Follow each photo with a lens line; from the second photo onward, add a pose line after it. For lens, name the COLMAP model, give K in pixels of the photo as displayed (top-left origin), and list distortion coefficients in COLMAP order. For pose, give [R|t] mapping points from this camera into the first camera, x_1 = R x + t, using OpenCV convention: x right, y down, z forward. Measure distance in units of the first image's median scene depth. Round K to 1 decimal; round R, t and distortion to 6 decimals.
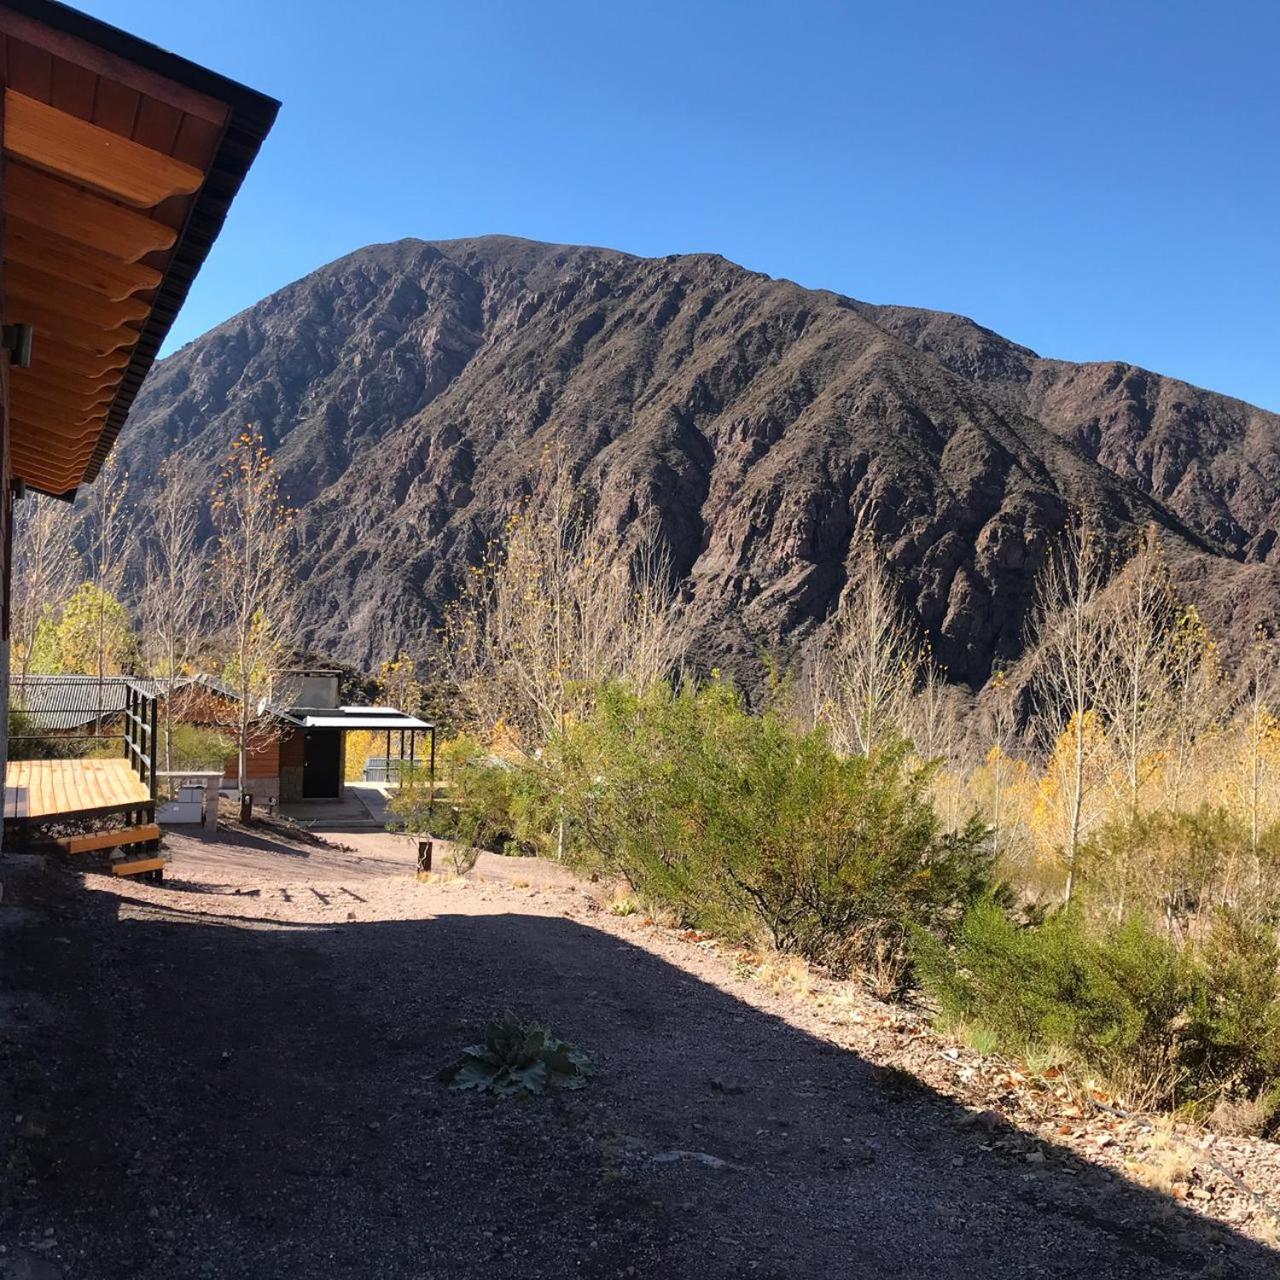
lens RADIAL K [[1421.2, 0, 622.8], [0, 1421.2, 643.4], [0, 0, 1]] dist [0.025409, 0.000000]
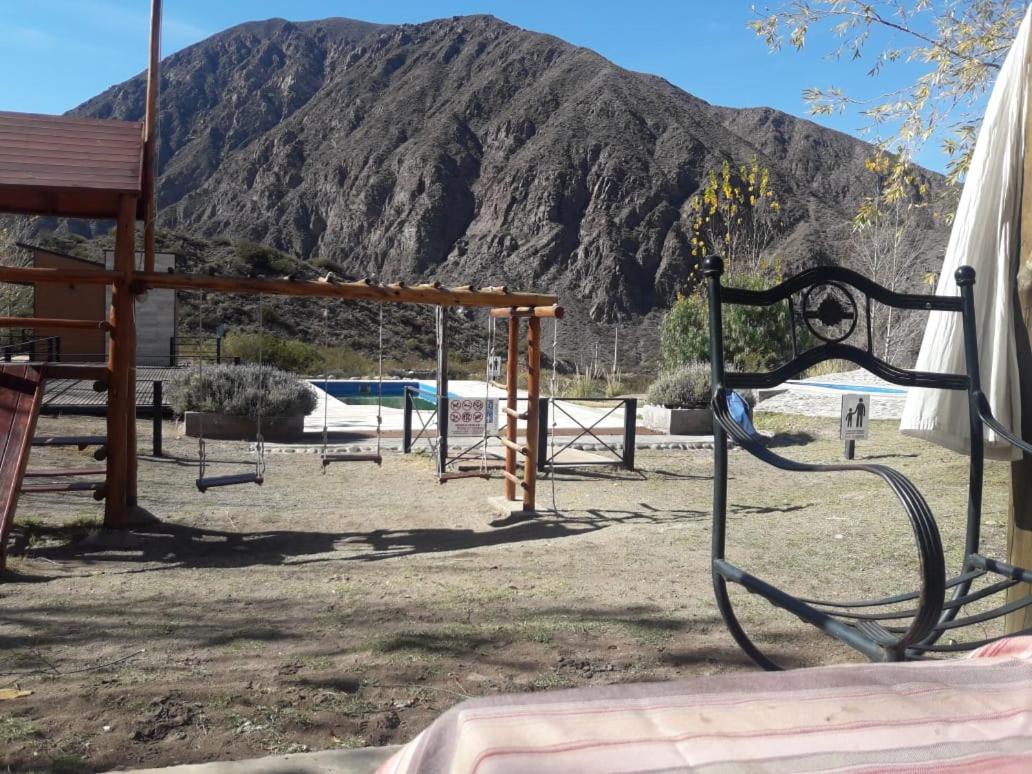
lens RADIAL K [[857.6, 0, 517.0], [0, 857.6, 388.2], [0, 0, 1]] dist [0.041606, -0.007227]
pose [[0.995795, -0.001543, 0.091601, 0.019367], [-0.006045, 0.996572, 0.082505, 0.021729], [-0.091414, -0.082712, 0.992372, 0.173082]]
